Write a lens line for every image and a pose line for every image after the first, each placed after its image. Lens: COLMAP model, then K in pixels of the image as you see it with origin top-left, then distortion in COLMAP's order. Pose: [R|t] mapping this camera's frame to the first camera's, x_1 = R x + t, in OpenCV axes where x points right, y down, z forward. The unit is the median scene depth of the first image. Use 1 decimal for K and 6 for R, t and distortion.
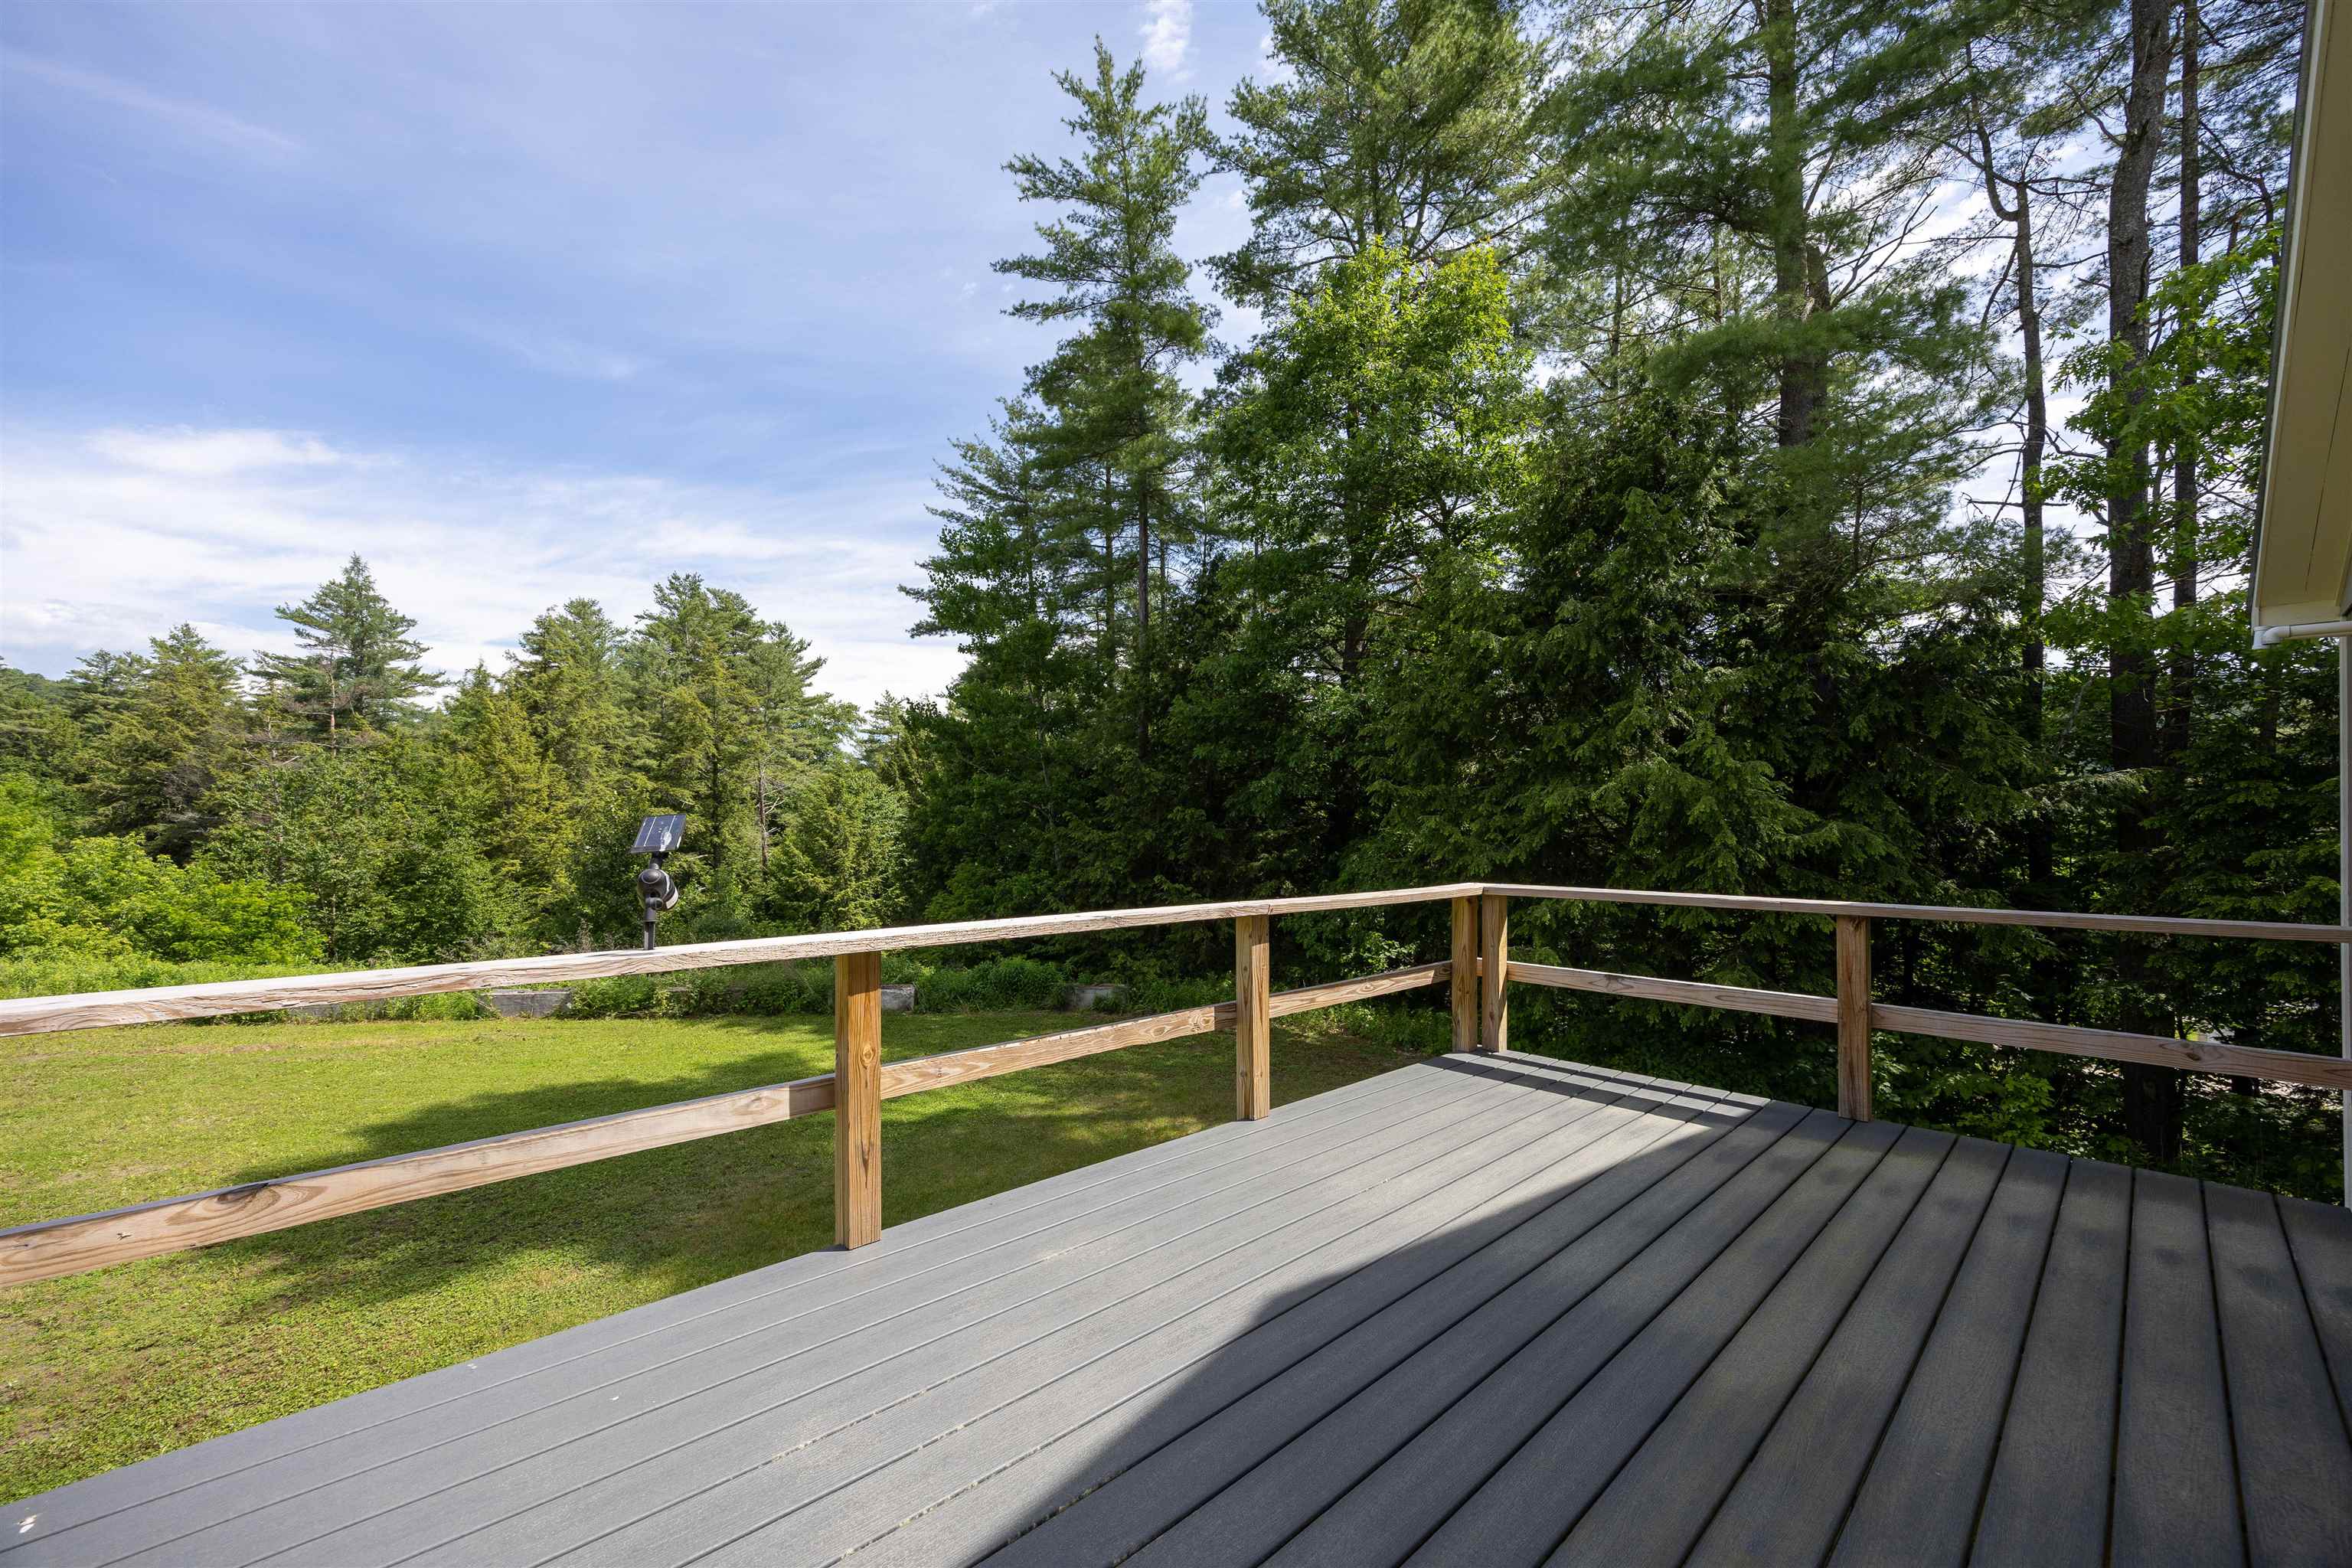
lens RADIAL K [[895.7, 0, 1175.6], [0, 895.7, 825.9], [0, 0, 1]] dist [-0.000628, 0.000089]
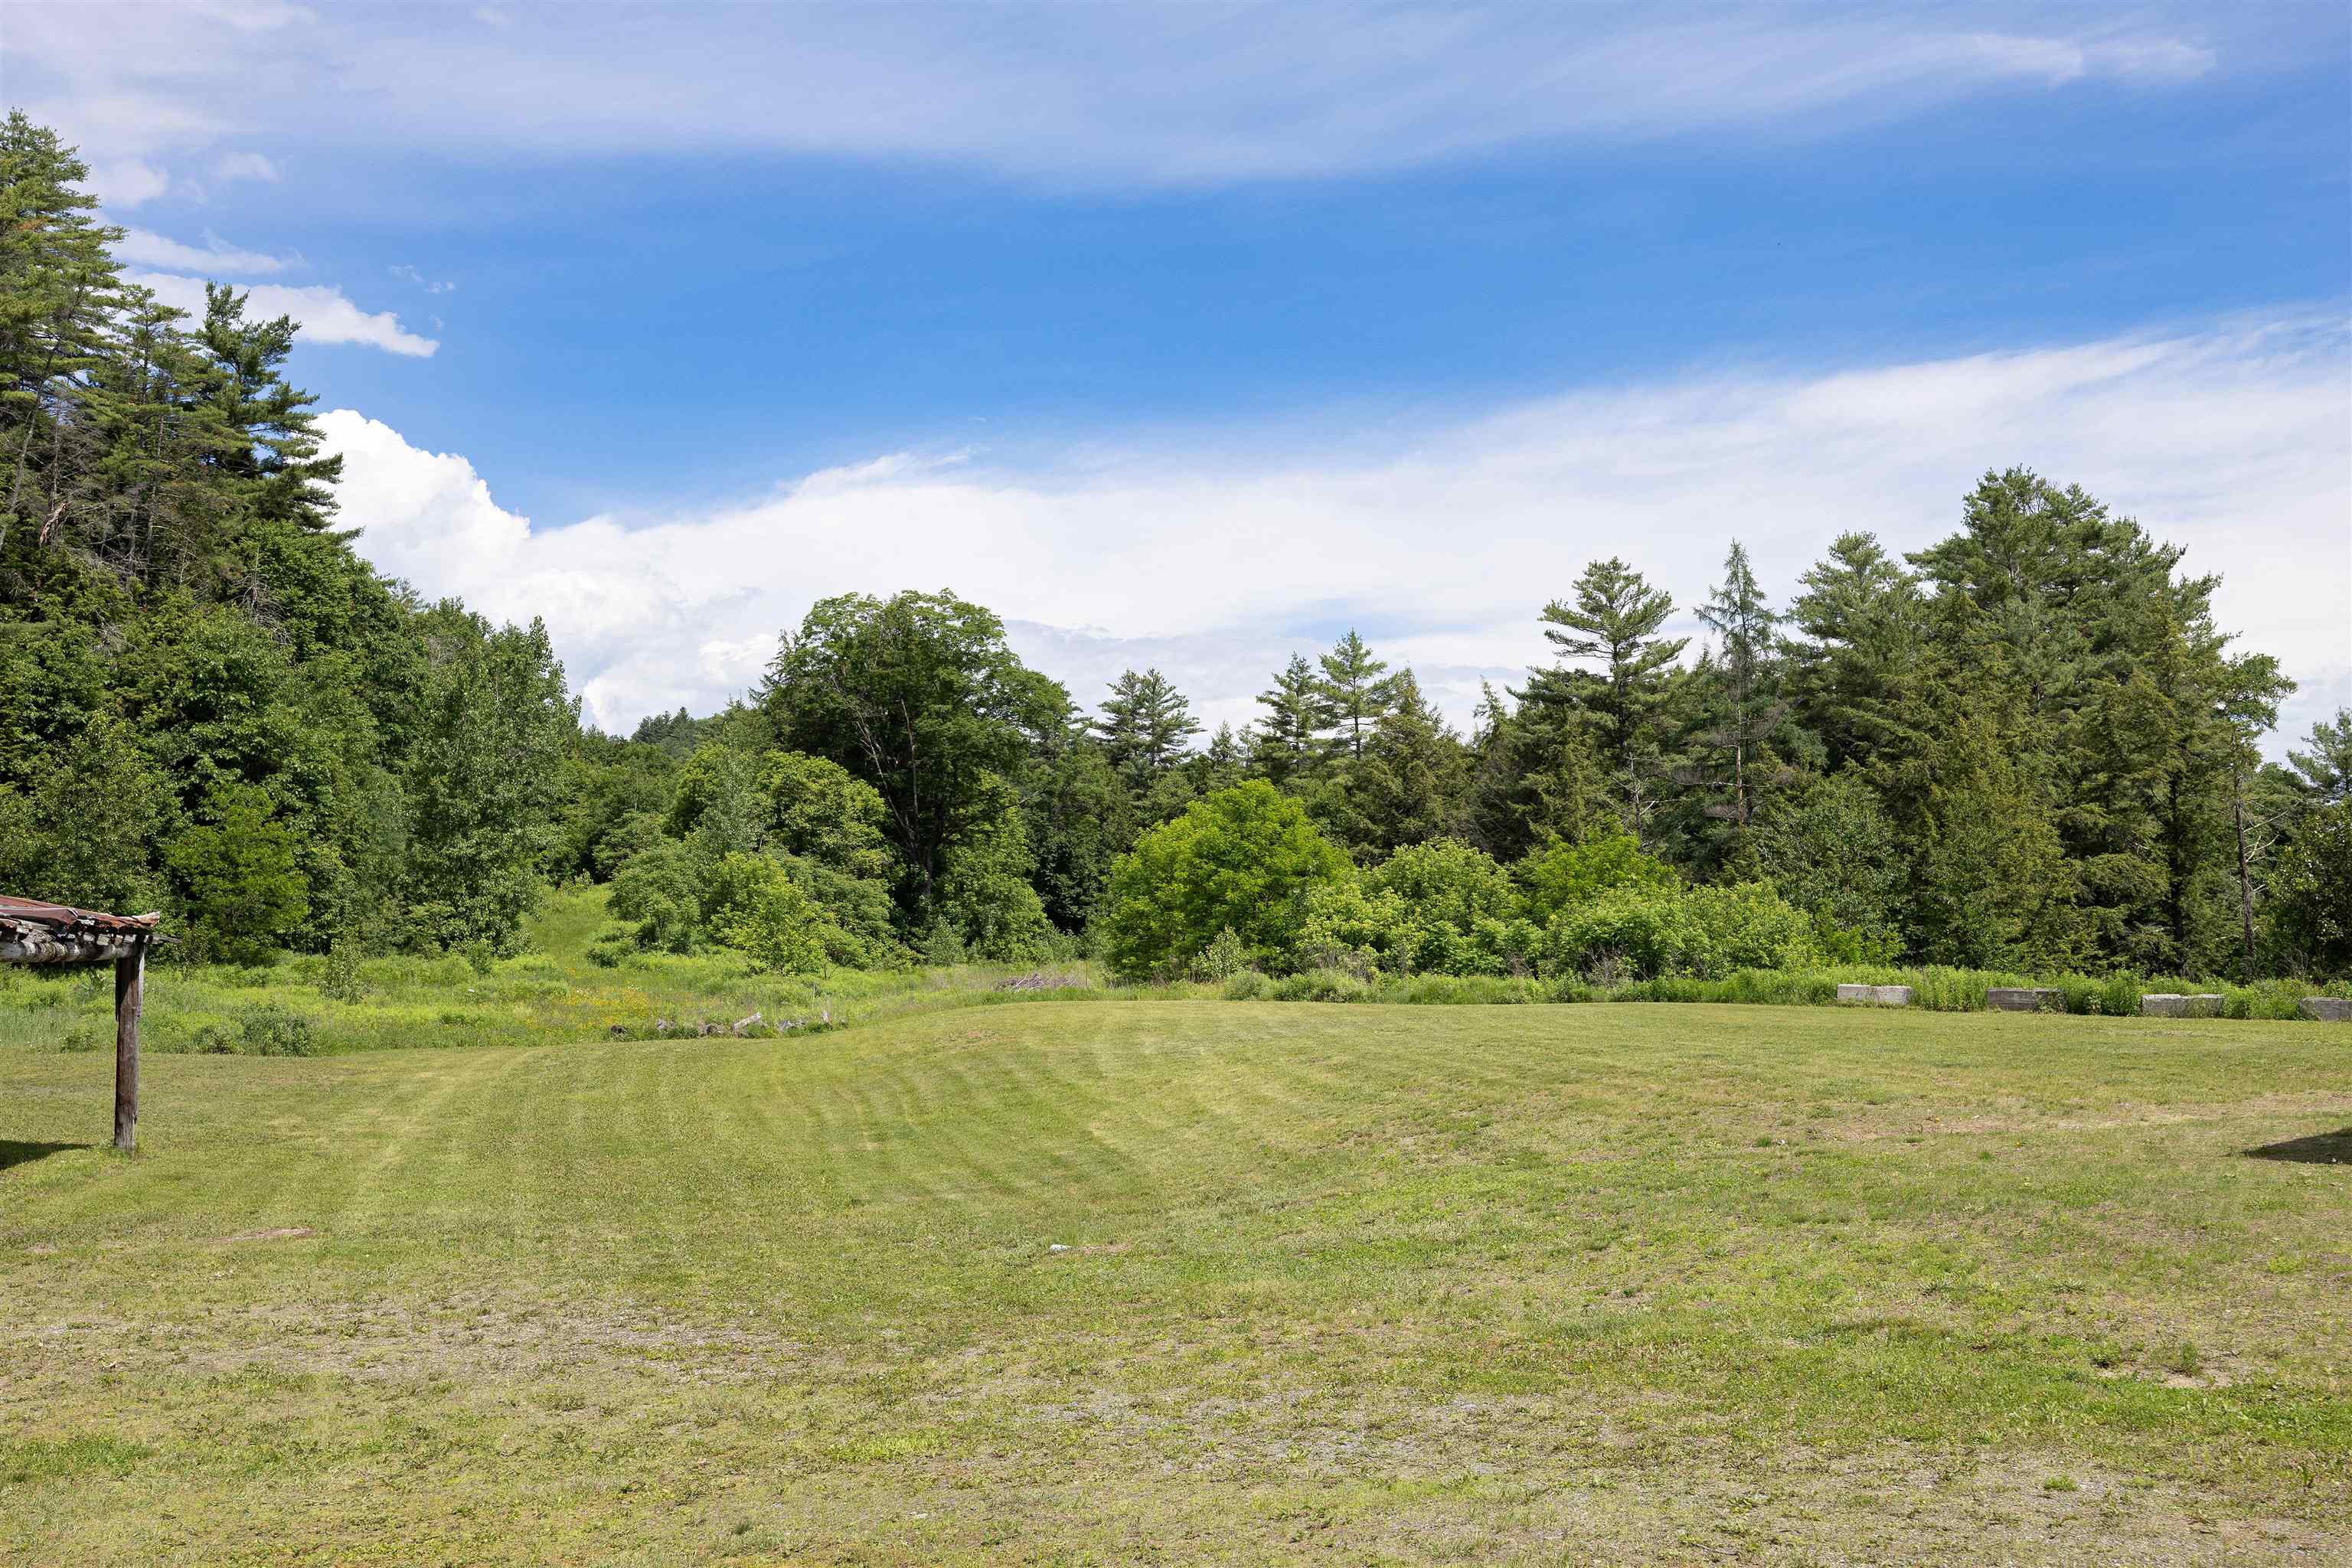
lens RADIAL K [[2237.8, 0, 1176.0], [0, 2237.8, 784.0], [0, 0, 1]] dist [0.005886, 0.005663]
pose [[0.758733, -0.051351, -0.649375, -0.024380], [0.009774, 0.997673, -0.067473, 0.086835], [0.651329, 0.044846, 0.757469, -1.768582]]
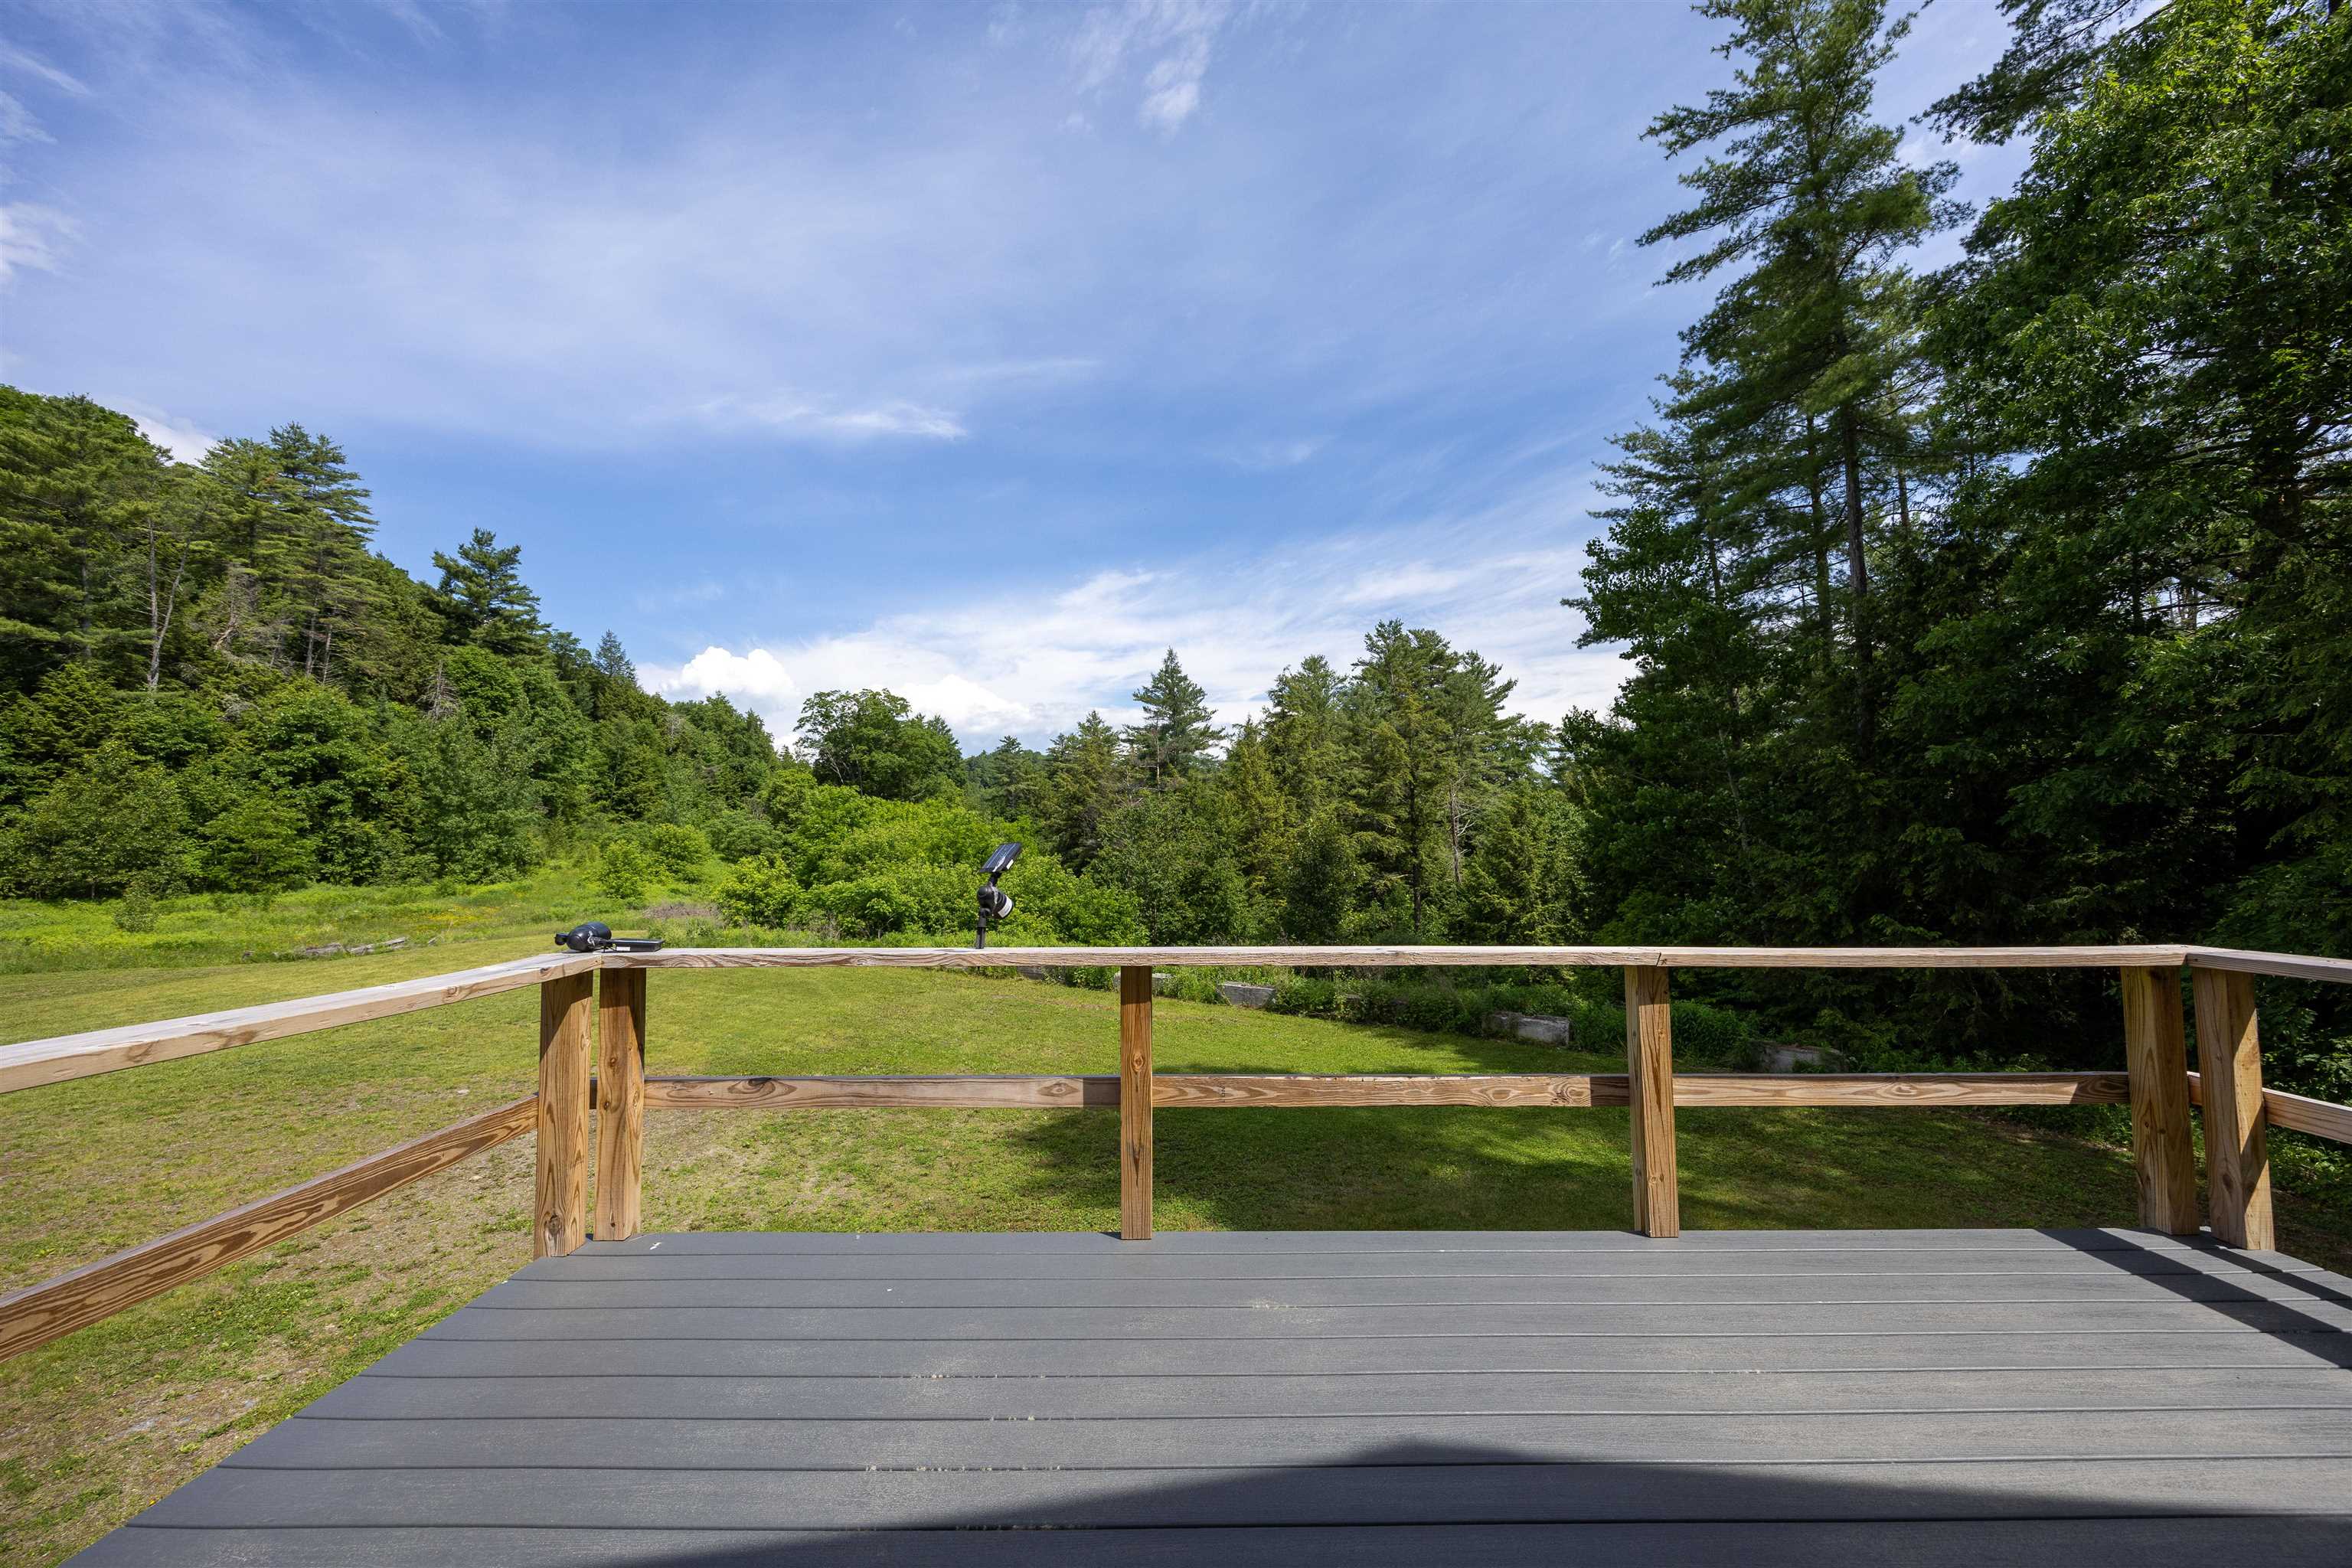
lens RADIAL K [[906.8, 0, 1184.3], [0, 906.8, 784.3], [0, 0, 1]] dist [-0.001434, 0.000336]
pose [[0.742164, -0.049334, -0.668400, 0.035663], [0.003019, 0.997523, -0.070274, -0.000413], [0.670211, 0.050137, 0.740475, 0.015390]]
